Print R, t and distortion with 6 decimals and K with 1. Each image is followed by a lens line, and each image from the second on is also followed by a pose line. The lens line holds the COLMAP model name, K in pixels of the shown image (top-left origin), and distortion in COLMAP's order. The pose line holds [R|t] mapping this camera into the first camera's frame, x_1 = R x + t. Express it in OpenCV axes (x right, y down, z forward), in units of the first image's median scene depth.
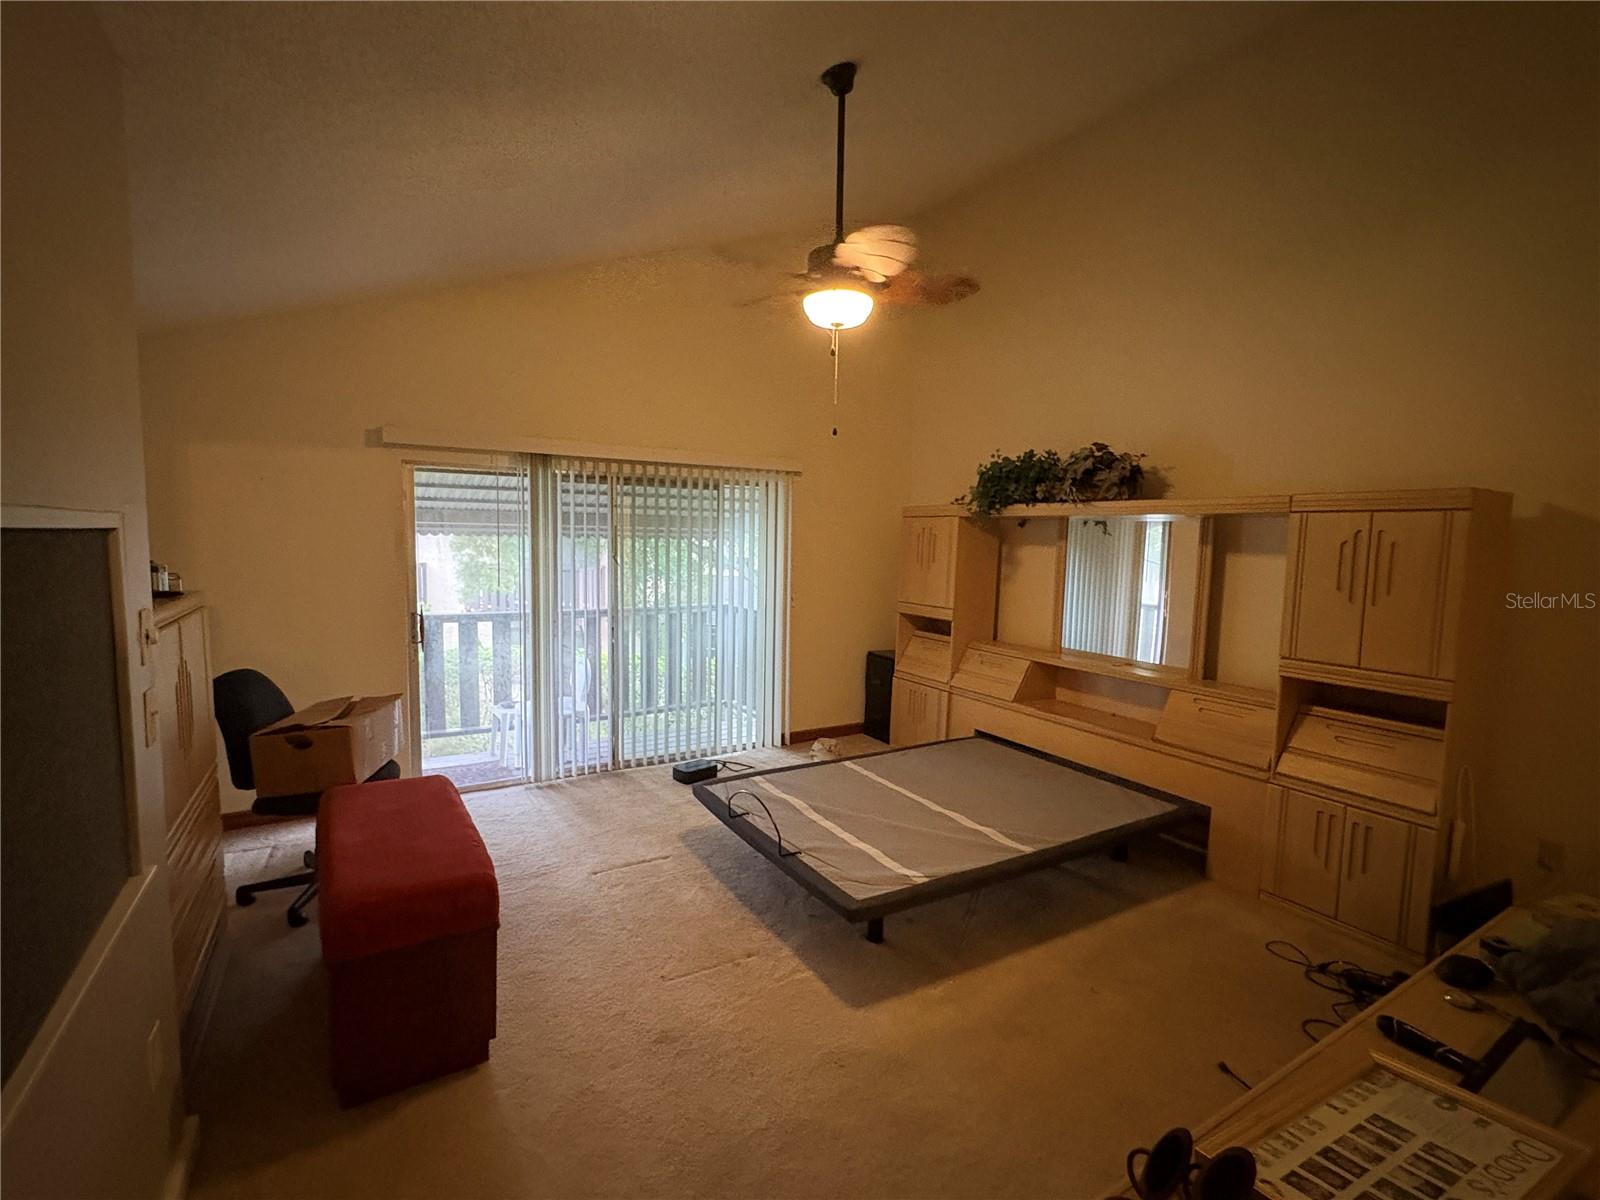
lens RADIAL K [[736.4, 0, 802.8], [0, 736.4, 599.7], [0, 0, 1]] dist [0.002302, -0.001198]
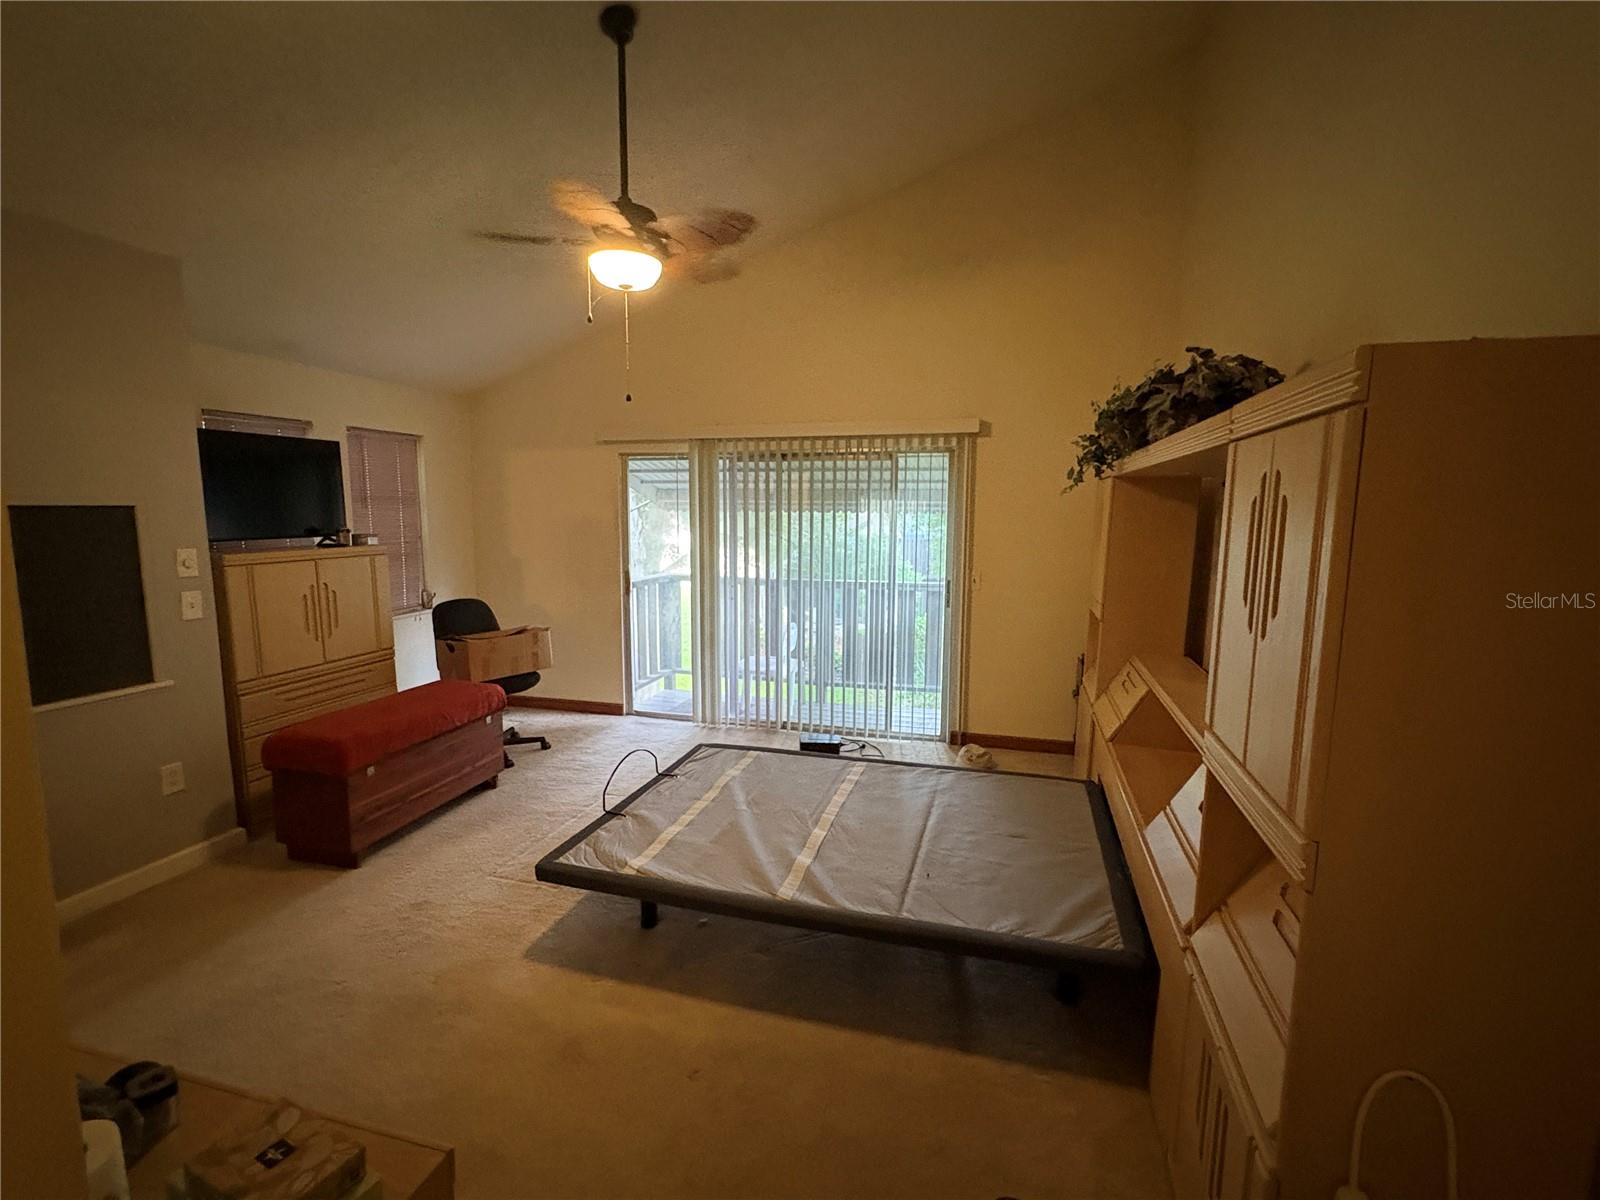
lens RADIAL K [[736.4, 0, 800.0], [0, 736.4, 602.4], [0, 0, 1]] dist [0.002302, -0.001198]
pose [[0.682317, 0.078360, -0.726844, 0.579449], [-0.054556, 0.996924, 0.056264, -0.015717], [0.729018, 0.001264, 0.684494, 0.310295]]
